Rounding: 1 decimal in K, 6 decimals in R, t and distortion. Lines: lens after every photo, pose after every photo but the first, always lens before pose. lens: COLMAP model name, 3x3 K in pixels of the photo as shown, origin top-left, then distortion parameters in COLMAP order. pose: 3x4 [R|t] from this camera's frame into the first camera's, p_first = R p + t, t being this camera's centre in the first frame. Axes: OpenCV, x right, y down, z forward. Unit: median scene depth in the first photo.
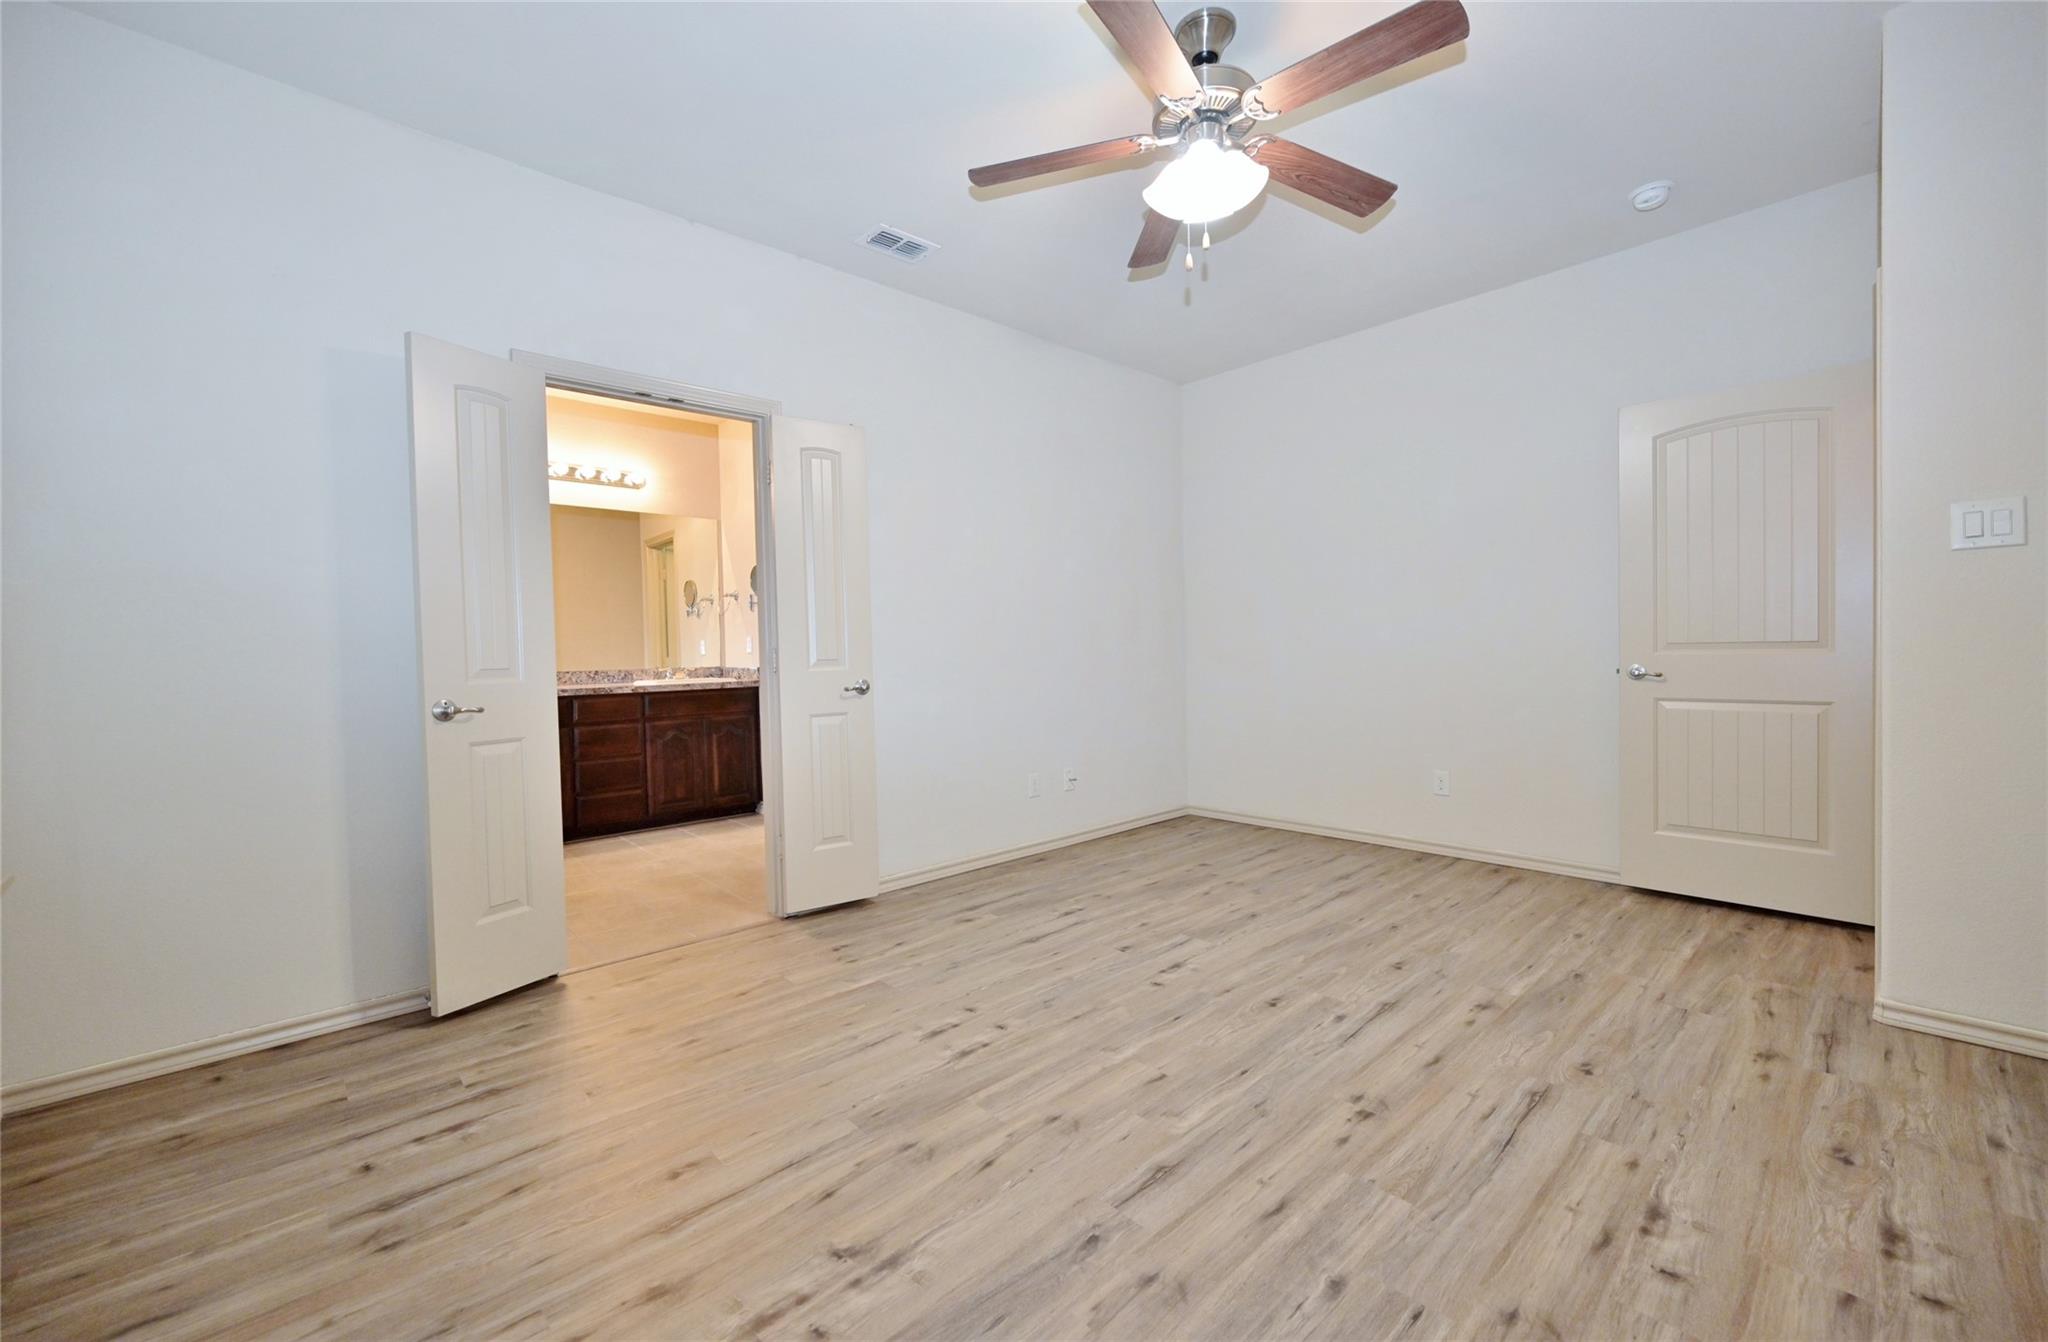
lens RADIAL K [[820.2, 0, 1018.4], [0, 820.2, 672.9], [0, 0, 1]] dist [-0.000245, -0.000288]
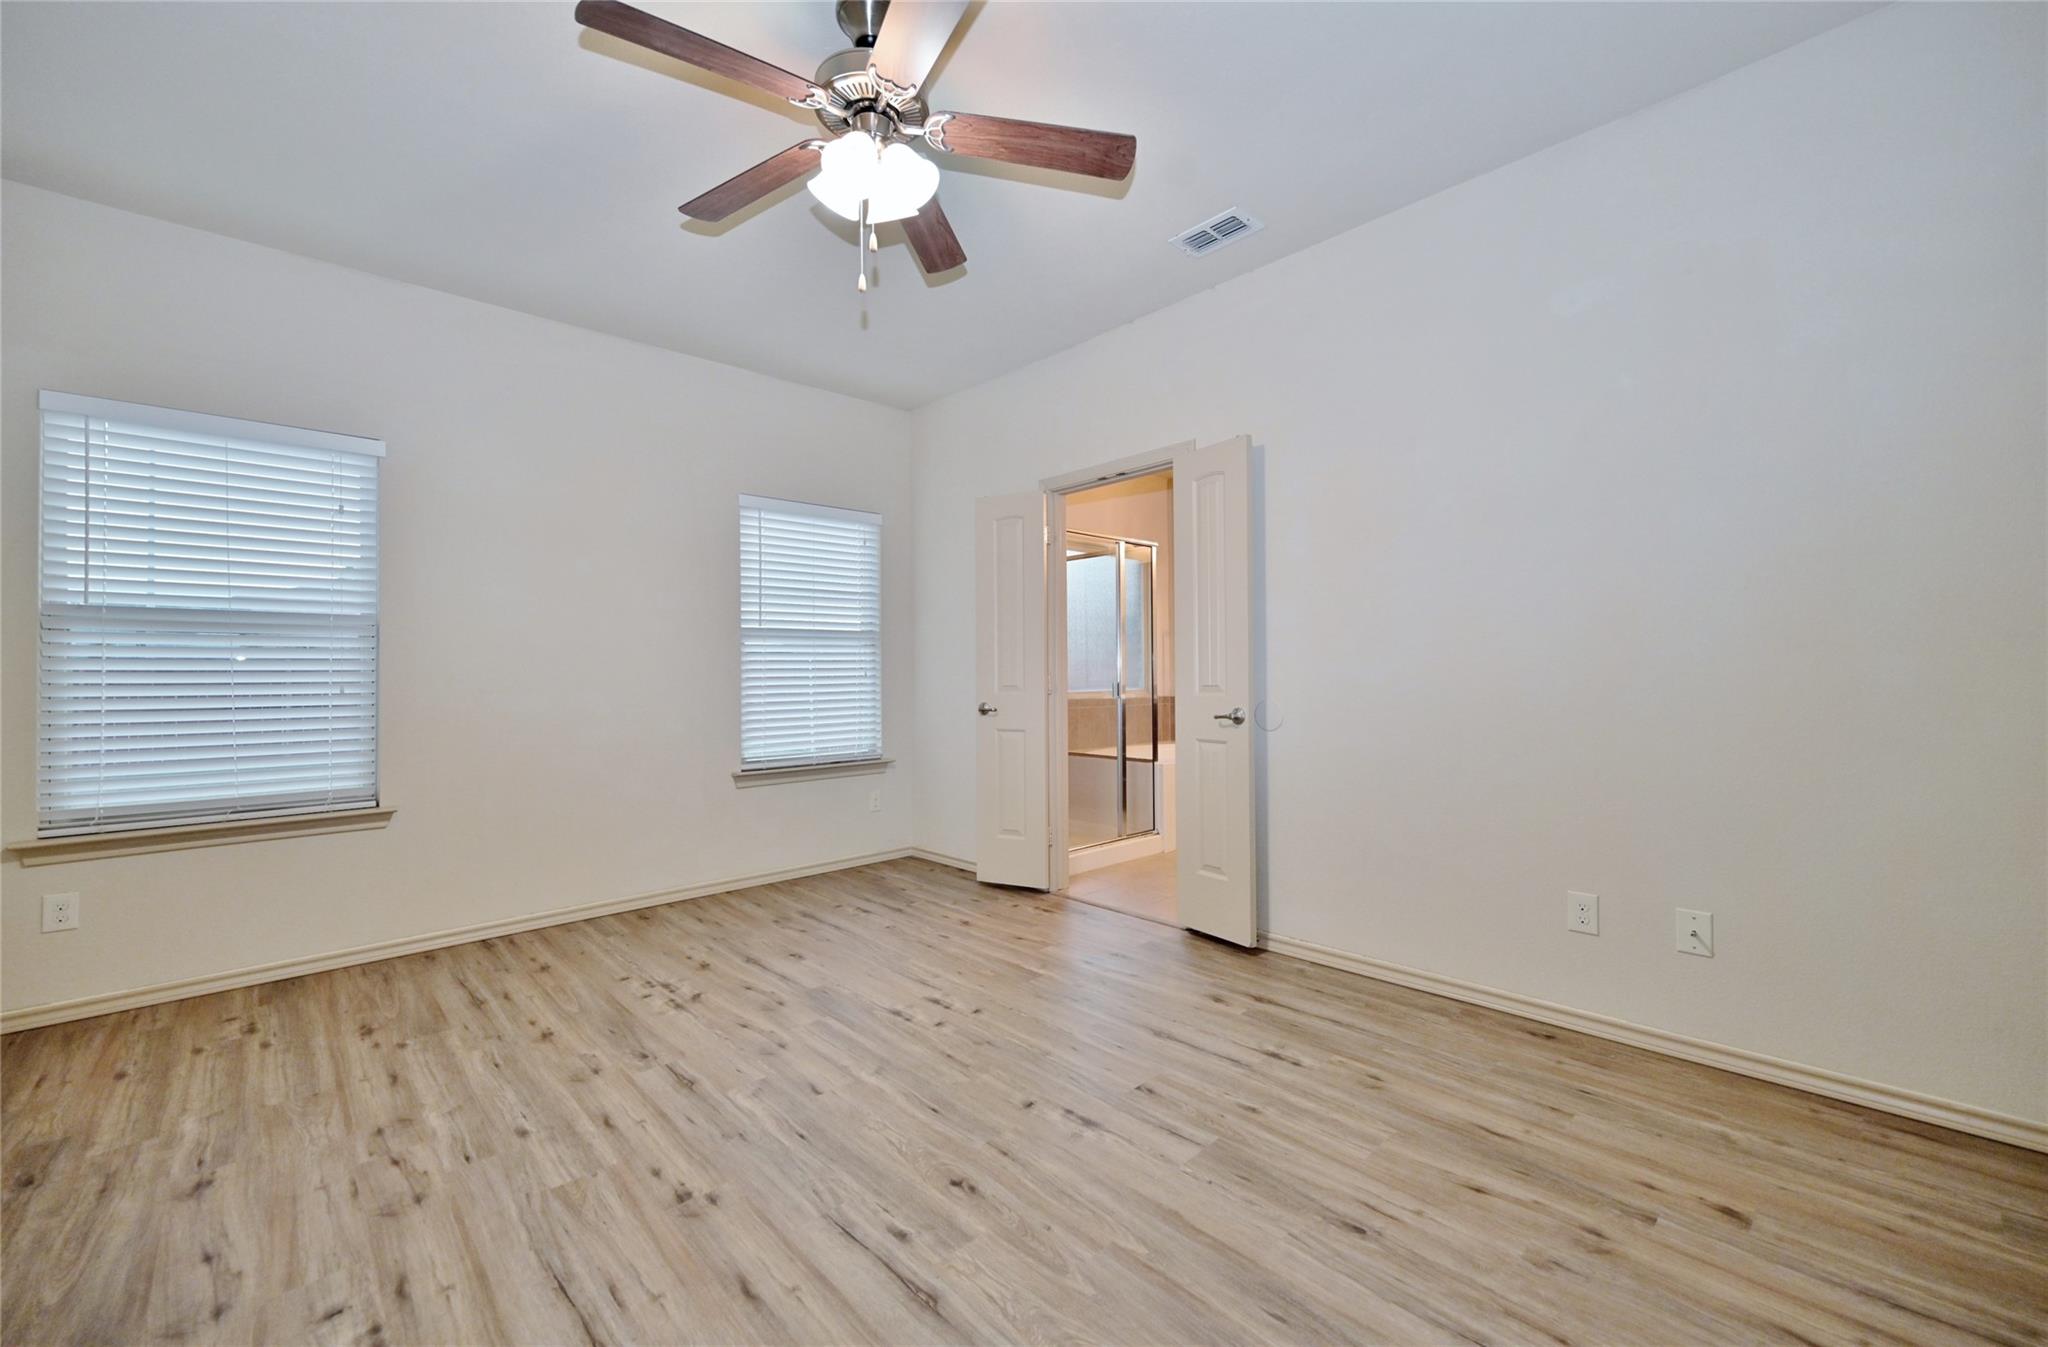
lens RADIAL K [[813.5, 0, 1018.8], [0, 813.5, 676.1], [0, 0, 1]] dist [-0.002371, 0.000891]
pose [[0.009004, 0.022835, -0.999699, 1.043771], [-0.016353, 0.999609, 0.022686, -0.064941], [0.999826, 0.016144, 0.009374, 1.062779]]
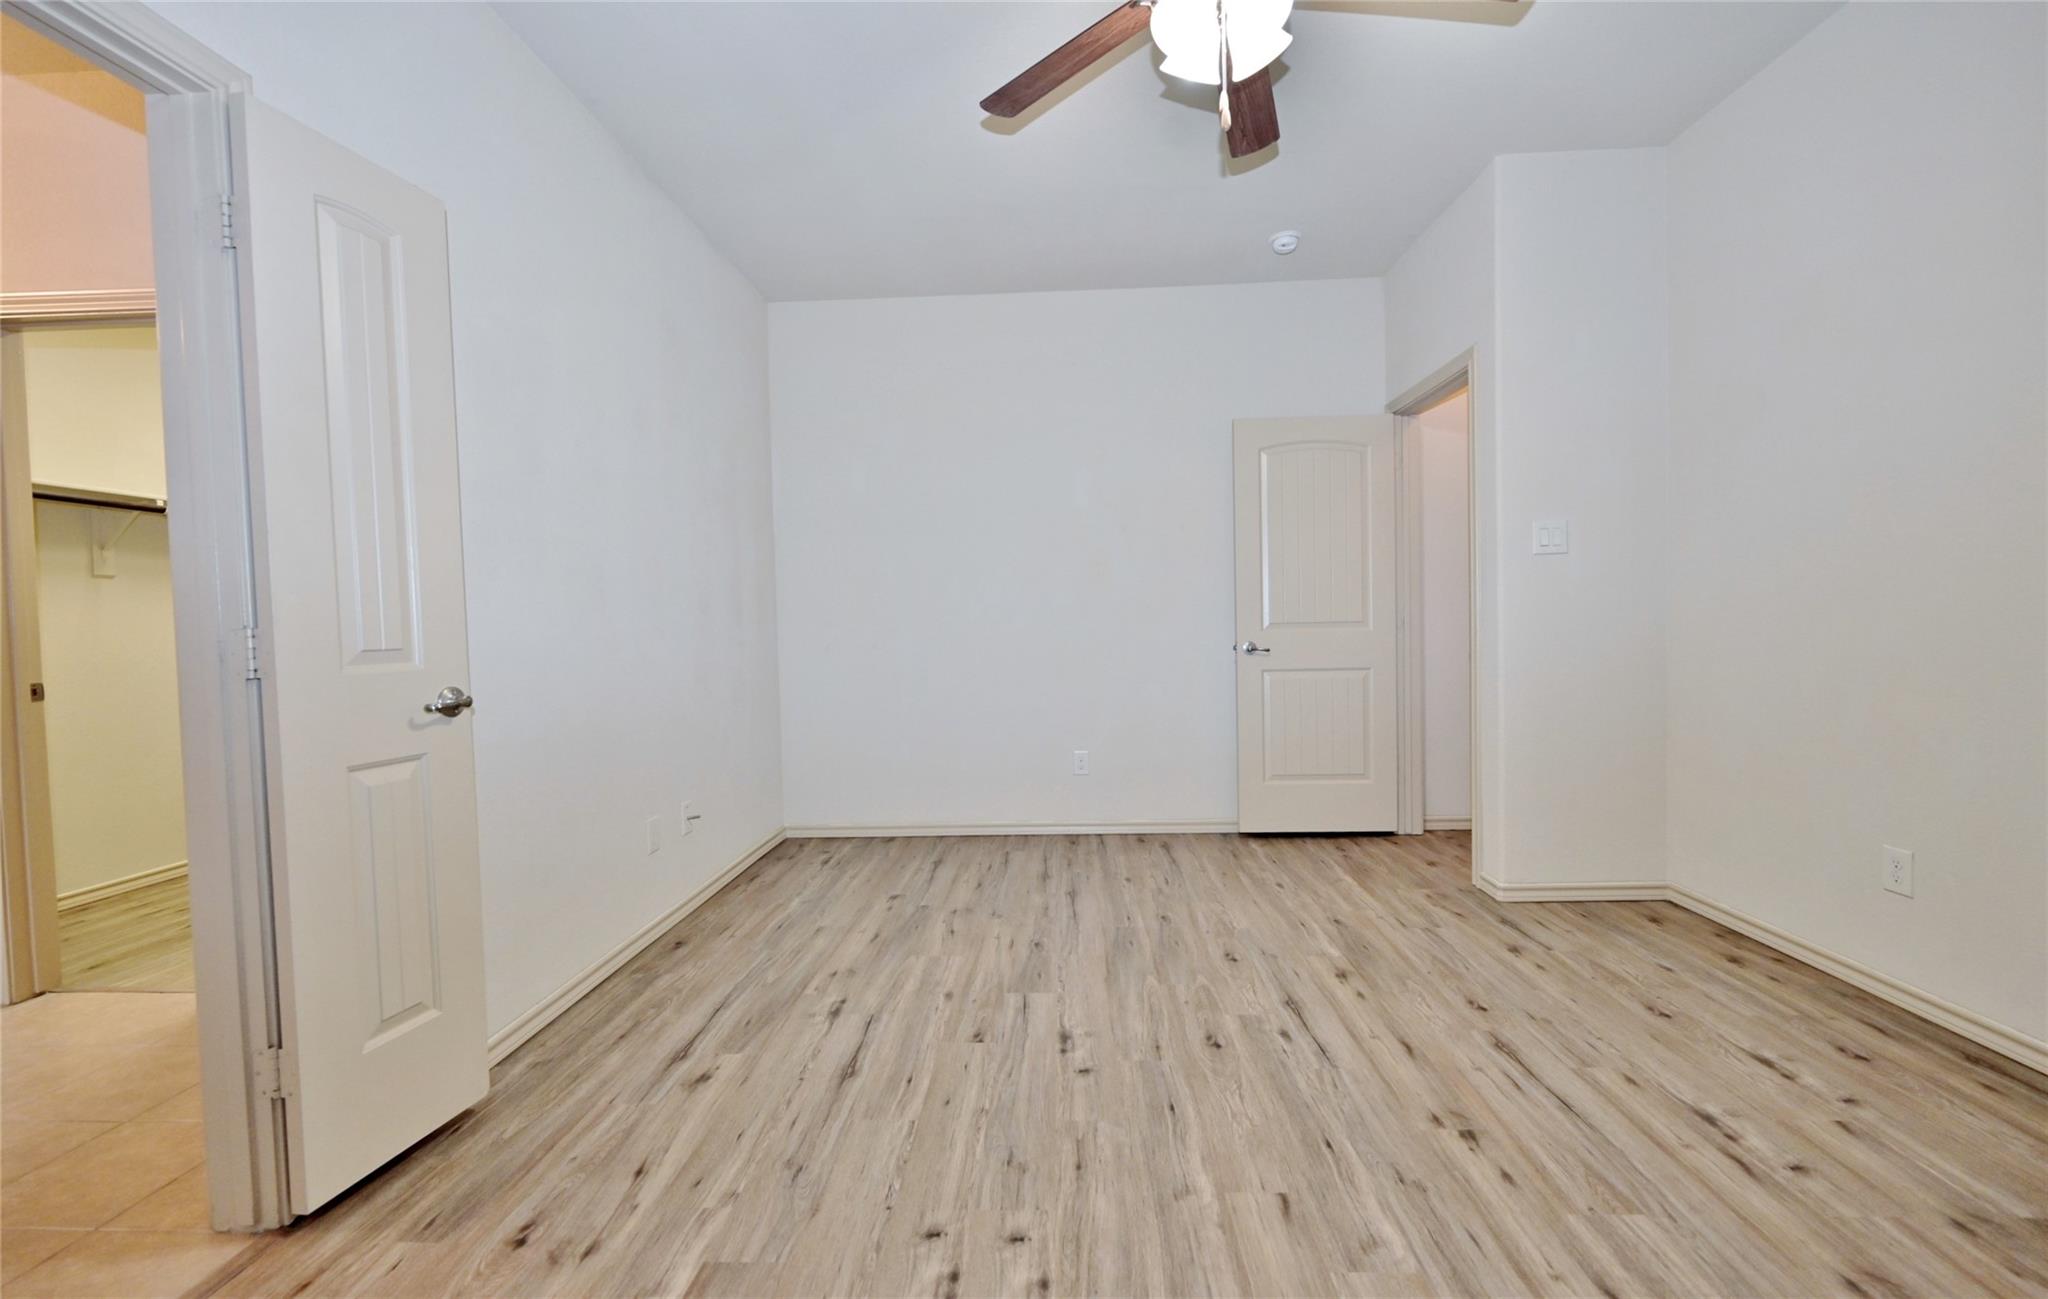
lens RADIAL K [[841.4, 0, 1030.4], [0, 841.4, 651.3], [0, 0, 1]] dist [-0.000569, -0.000209]
pose [[0.705508, -0.019050, 0.708446, -0.439878], [0.028212, 0.999601, -0.001215, -0.005806], [-0.708140, 0.020844, 0.705764, 0.526818]]
